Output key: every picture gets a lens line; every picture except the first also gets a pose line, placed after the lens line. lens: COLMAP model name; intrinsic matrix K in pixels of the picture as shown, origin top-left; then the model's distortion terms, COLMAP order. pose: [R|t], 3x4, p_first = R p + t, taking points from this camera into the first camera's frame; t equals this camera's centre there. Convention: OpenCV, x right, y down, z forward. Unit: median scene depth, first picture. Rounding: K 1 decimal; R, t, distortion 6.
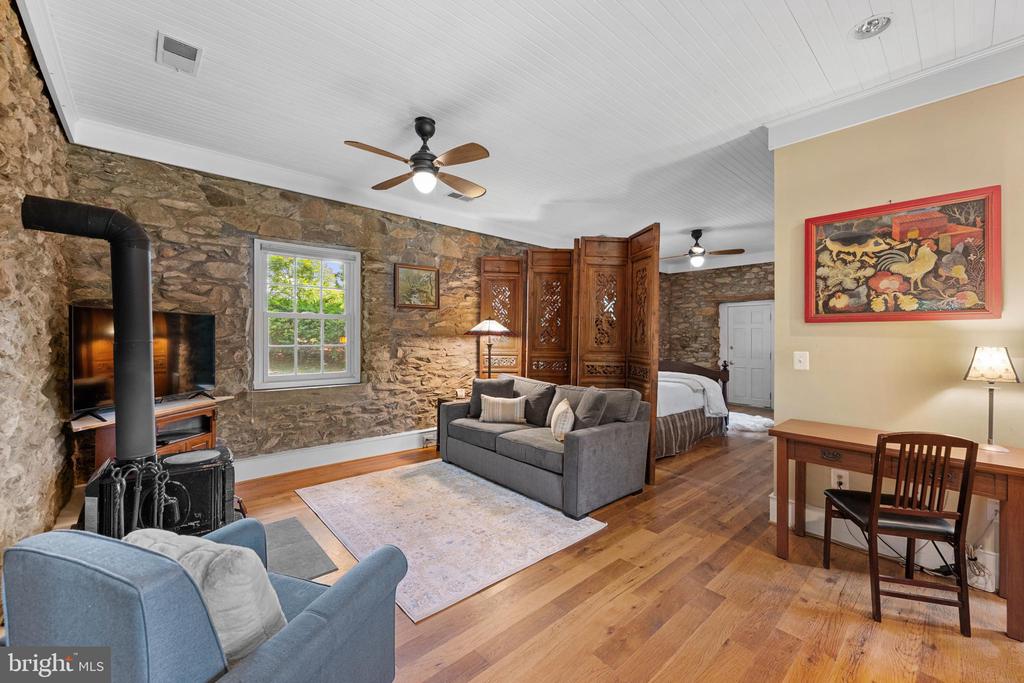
lens RADIAL K [[408.7, 0, 508.2], [0, 408.7, 341.4], [0, 0, 1]] dist [-0.000805, -0.000127]
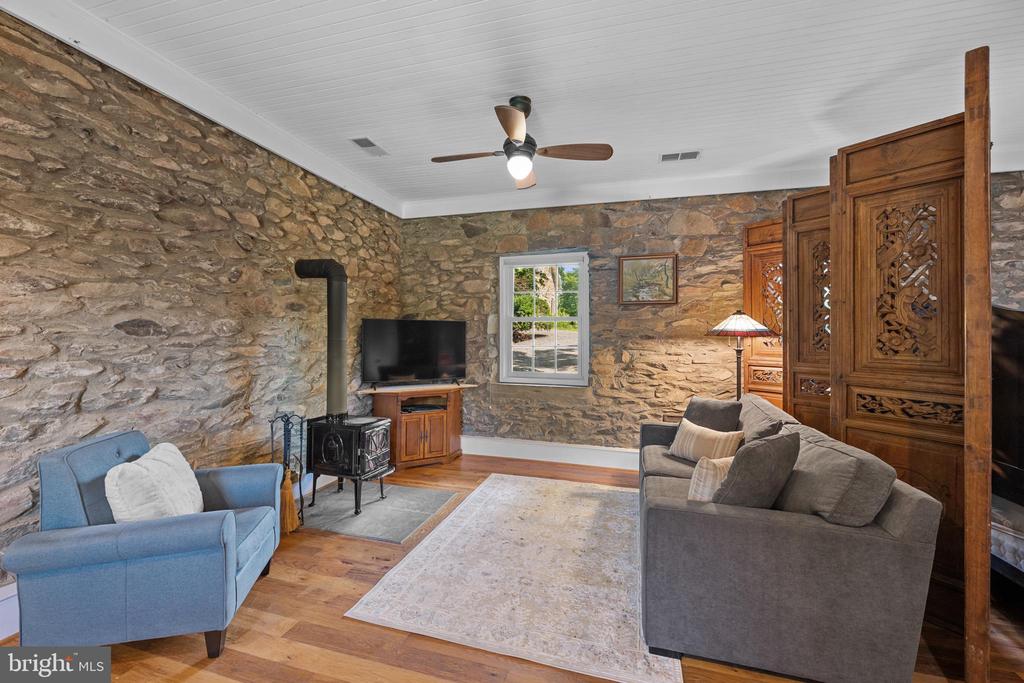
lens RADIAL K [[408.7, 0, 510.7], [0, 408.7, 335.1], [0, 0, 1]] dist [-0.000805, -0.000127]
pose [[0.538754, -0.006190, -0.842440, 0.369756], [-0.014769, 0.999750, -0.016791, -0.000352], [0.842334, 0.021488, 0.538528, 0.339448]]
